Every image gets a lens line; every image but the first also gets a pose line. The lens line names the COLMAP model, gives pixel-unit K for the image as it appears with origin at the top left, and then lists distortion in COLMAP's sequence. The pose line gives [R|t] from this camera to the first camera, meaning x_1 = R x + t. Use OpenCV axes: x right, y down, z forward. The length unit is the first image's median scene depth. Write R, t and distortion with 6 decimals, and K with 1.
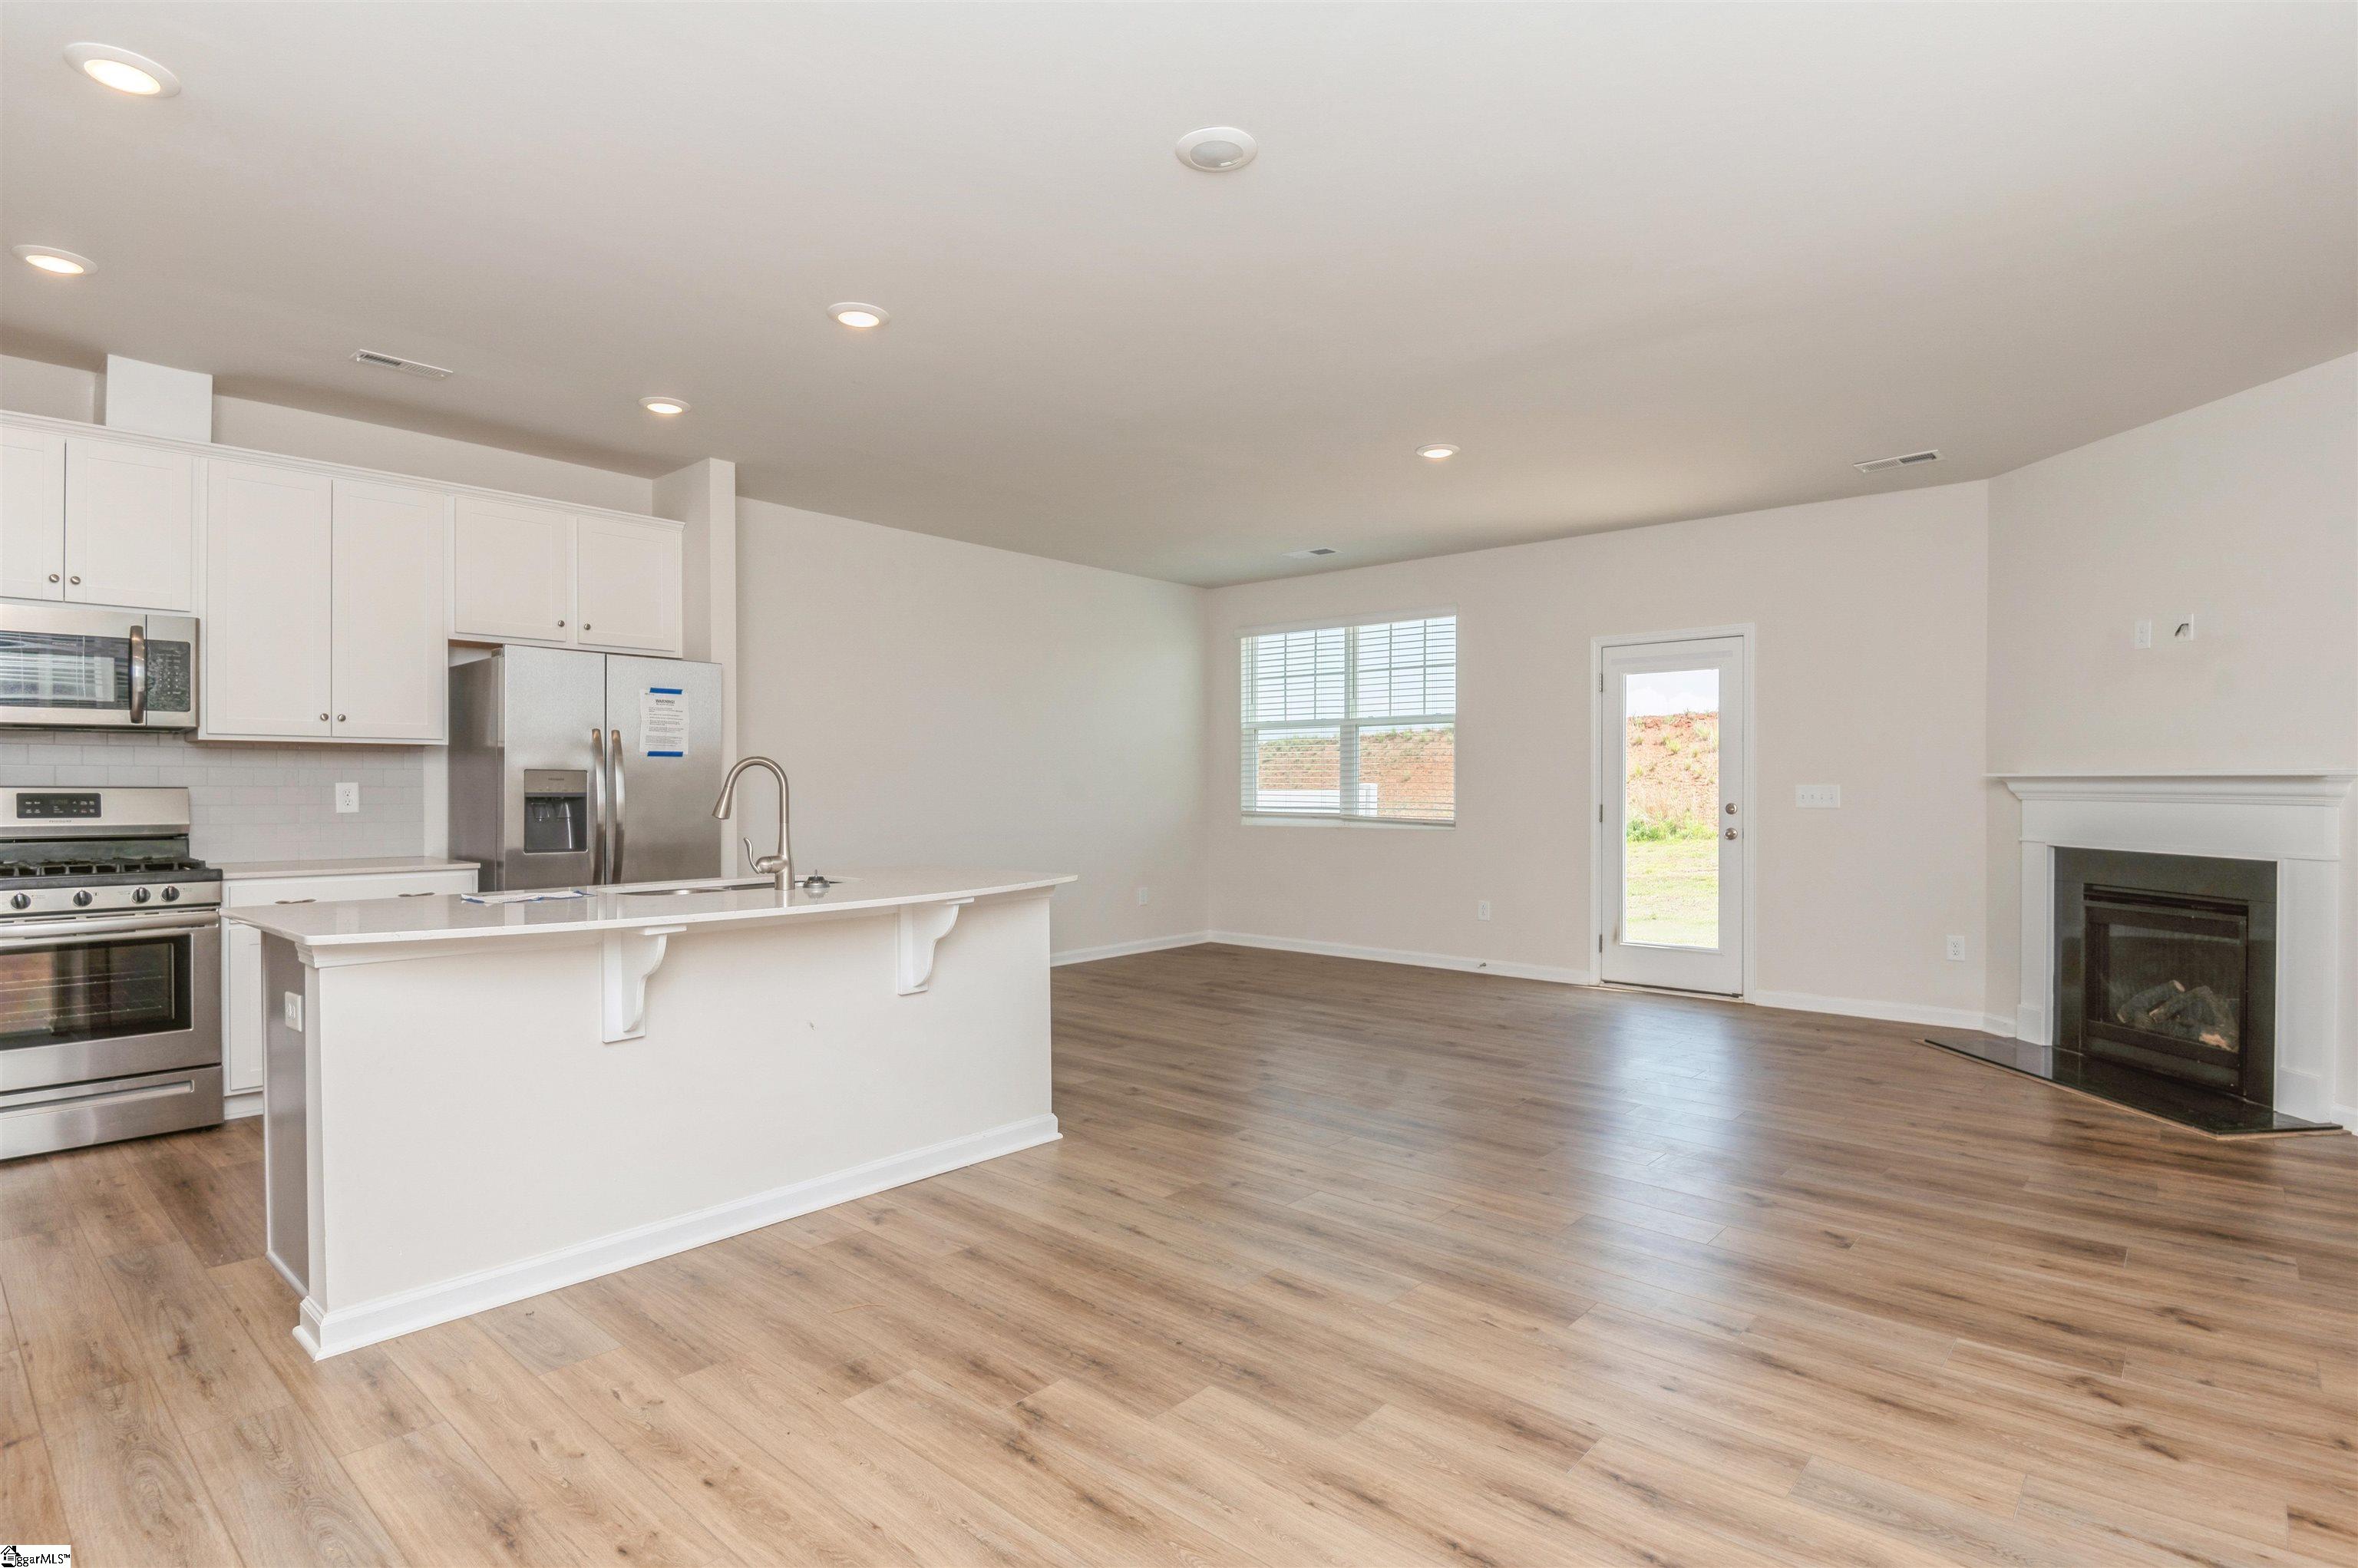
lens RADIAL K [[1184.8, 0, 1185.5], [0, 1184.8, 787.5], [0, 0, 1]] dist [0.004089, -0.019203]
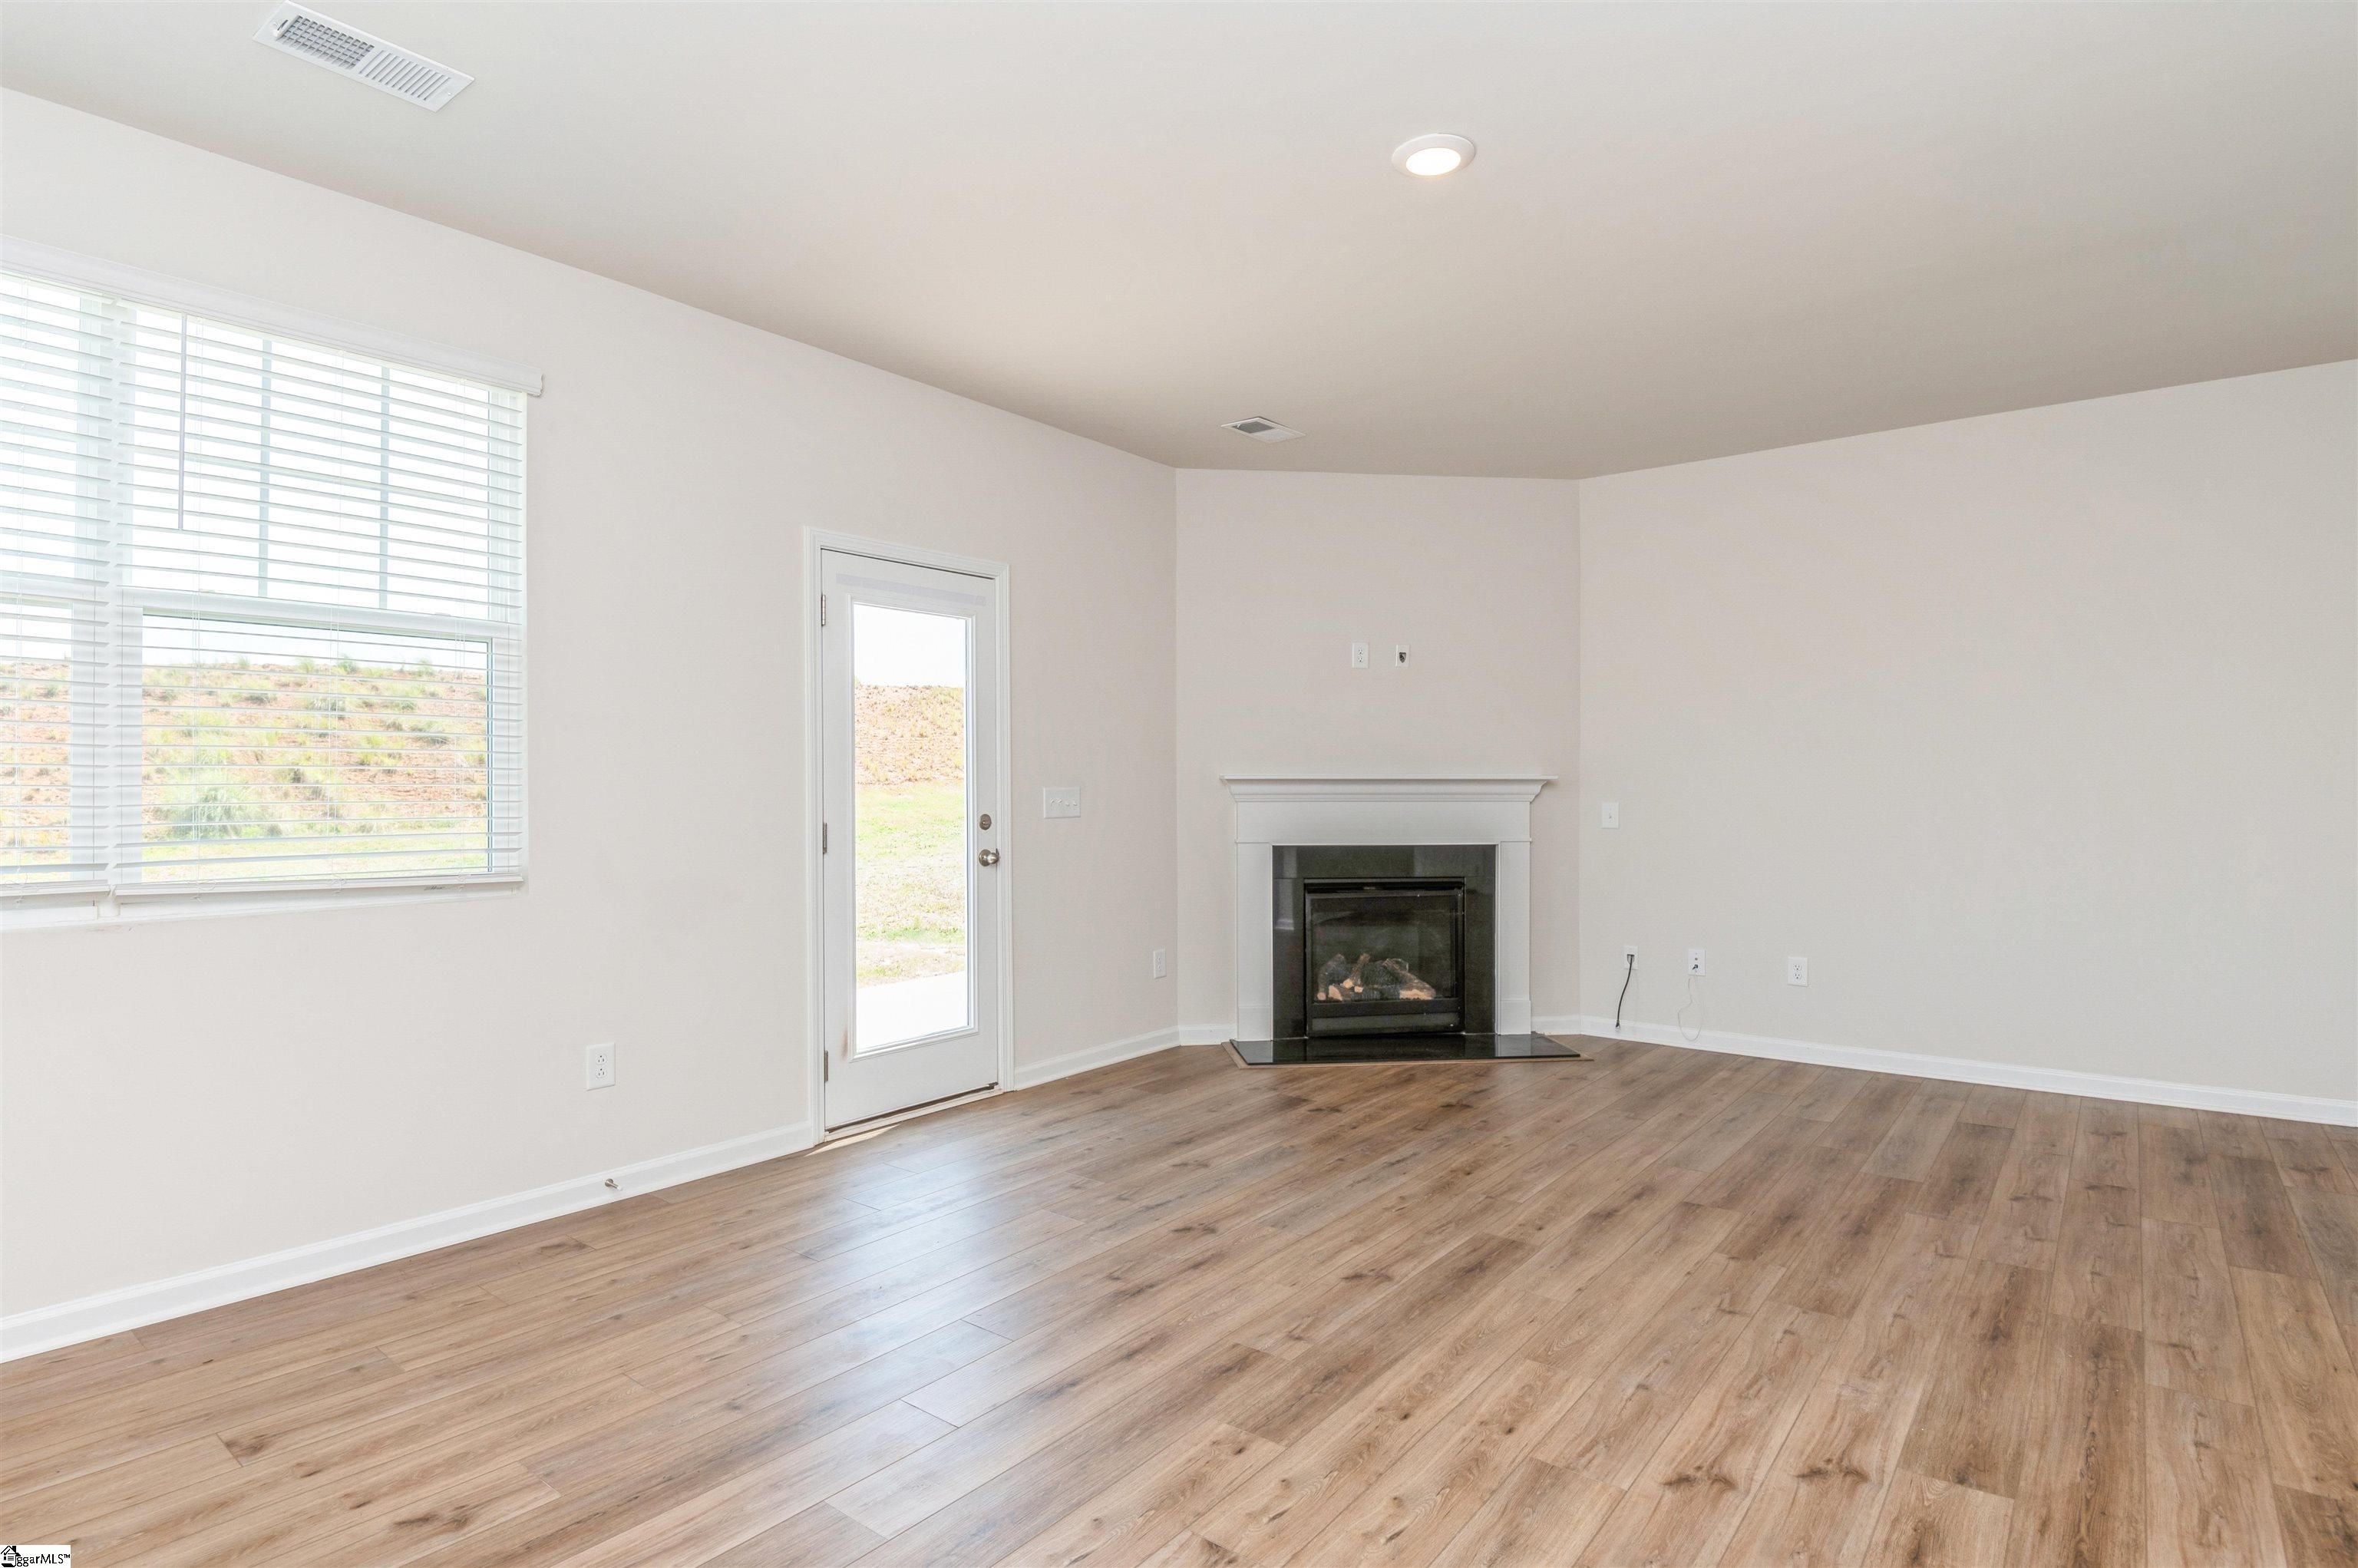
lens RADIAL K [[1200.6, 0, 1187.9], [0, 1200.6, 792.0], [0, 0, 1]] dist [0.006523, -0.011038]
pose [[-0.055773, -0.003820, 0.998436, -0.382584], [0.006020, 0.999973, 0.004162, -0.003276], [-0.998425, 0.006243, -0.055748, 1.379277]]
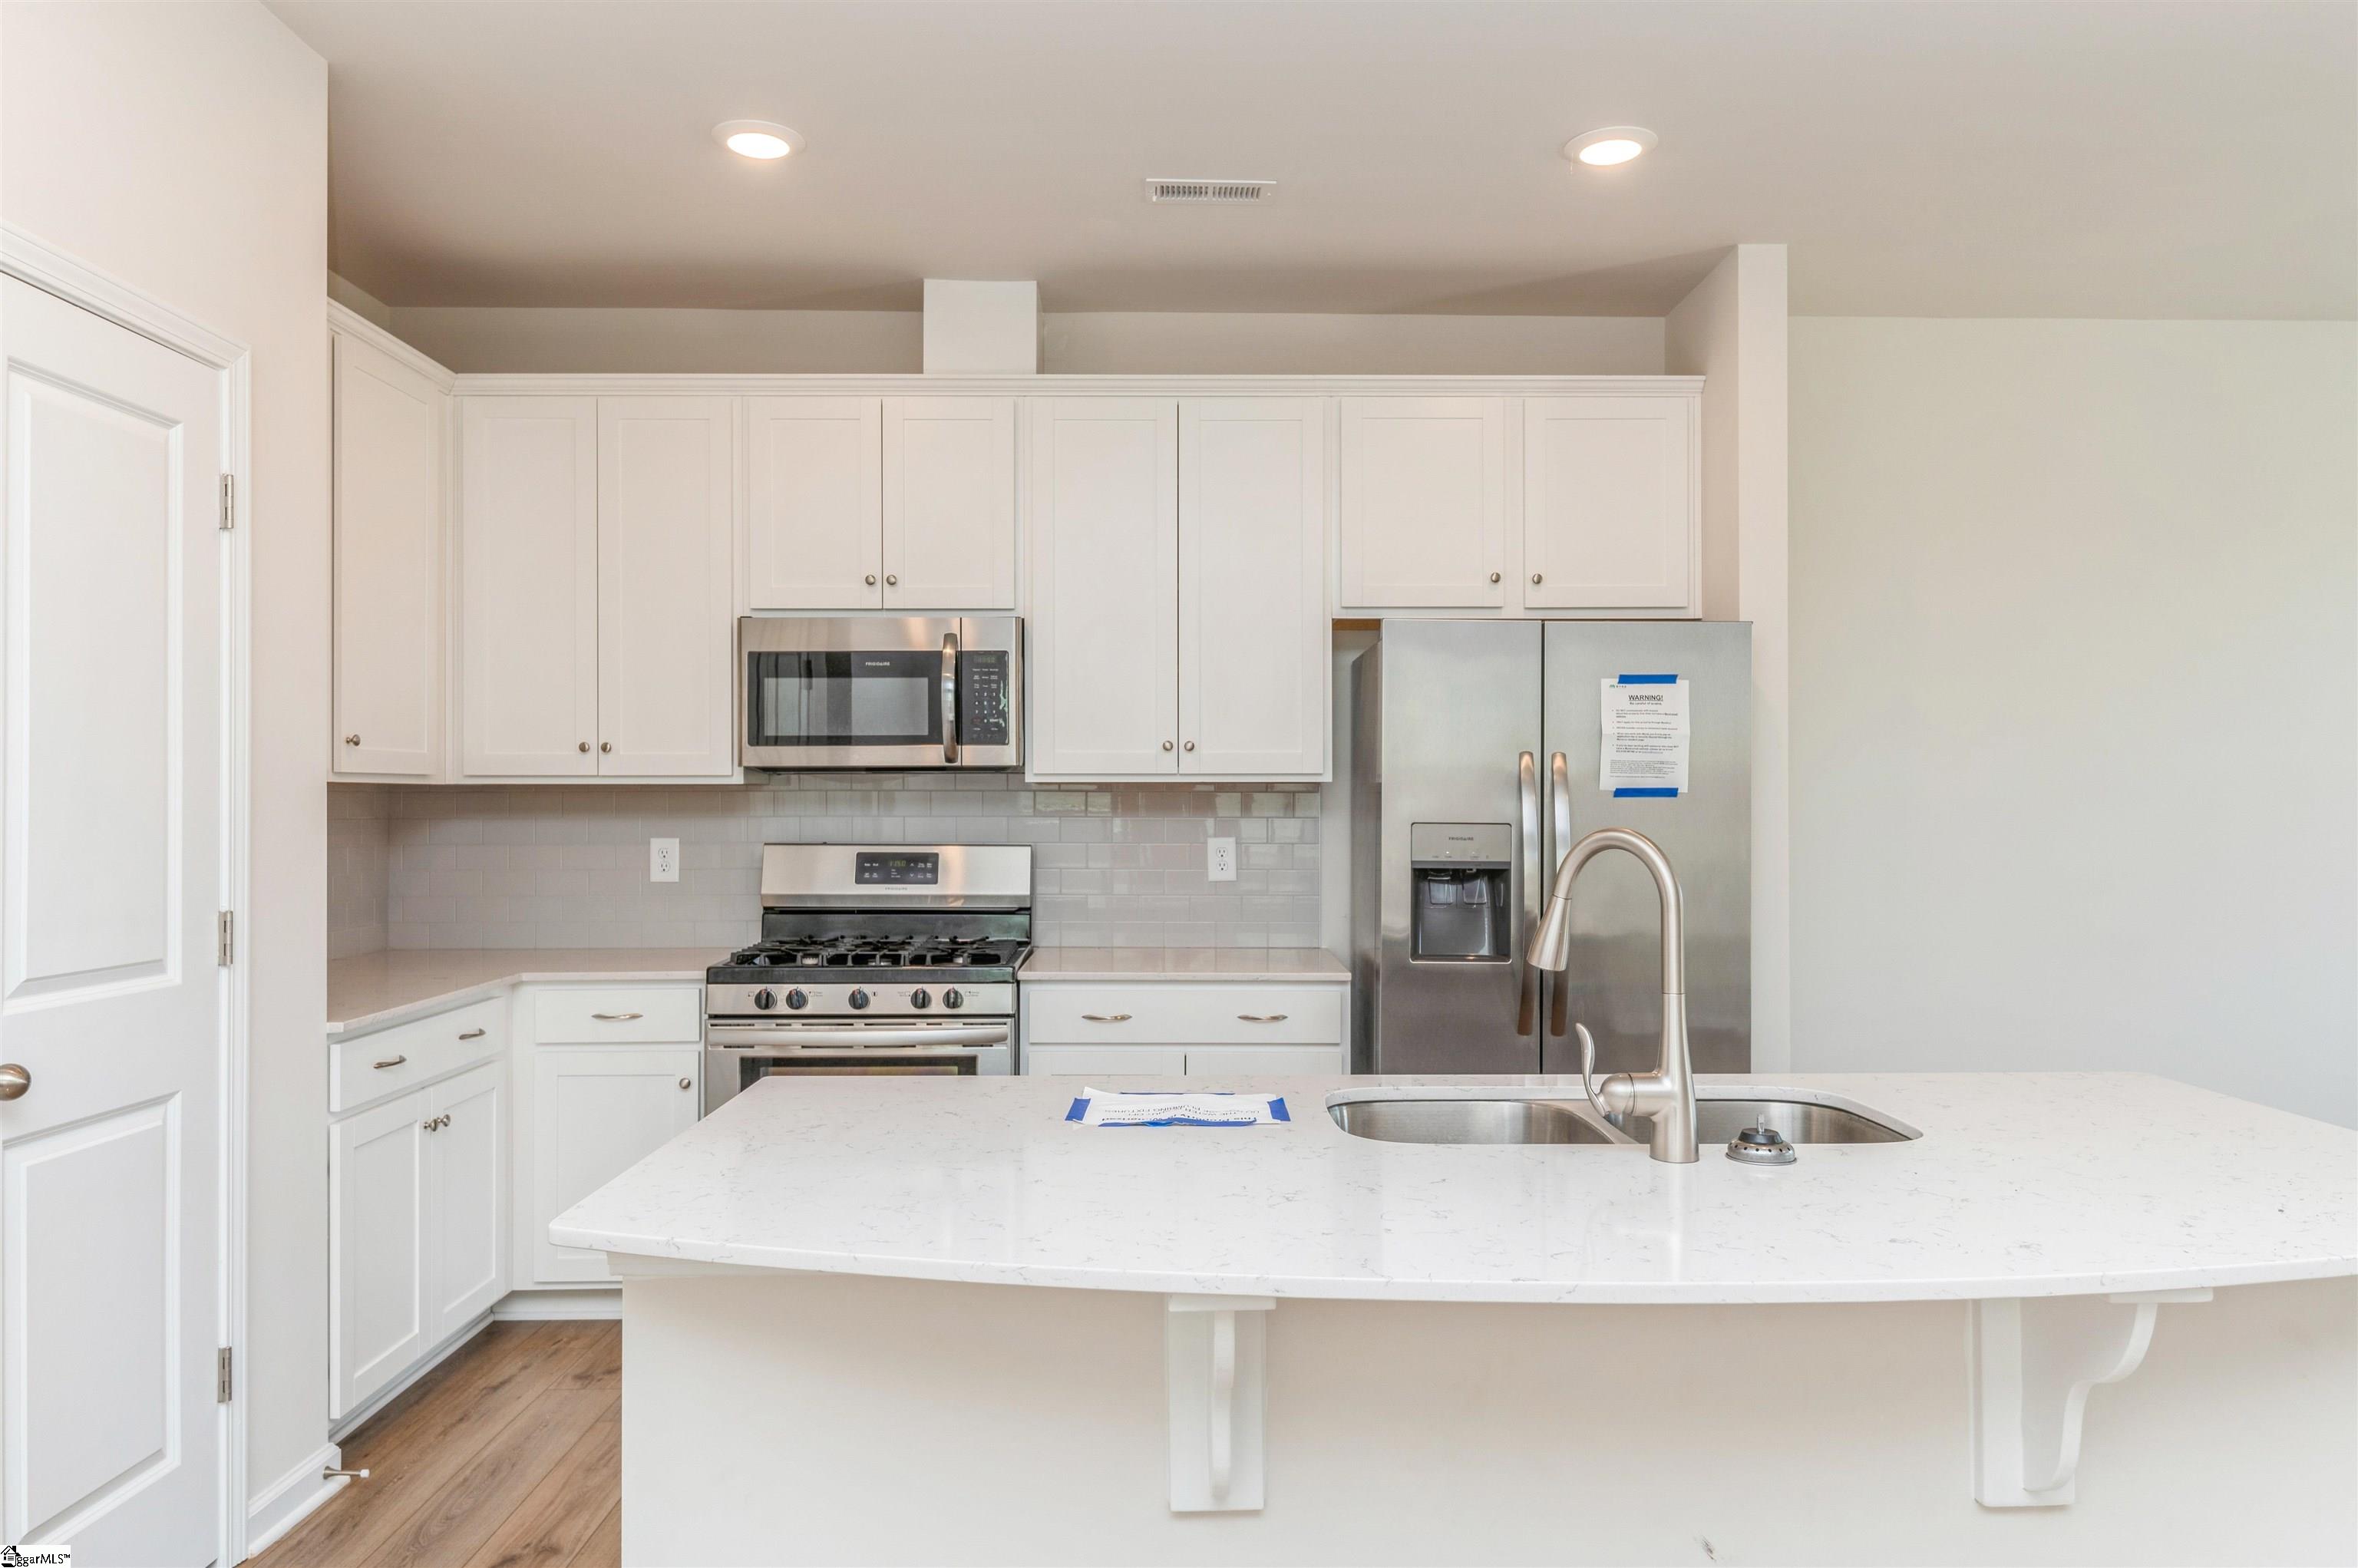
lens RADIAL K [[1591.2, 0, 1175.0], [0, 1591.2, 804.9], [0, 0, 1]] dist [0.009623, -0.001133]
pose [[0.670665, -0.000136, -0.741760, -0.037756], [-0.001210, 0.999998, -0.001277, -0.024890], [0.741759, 0.001754, 0.670664, 0.394111]]
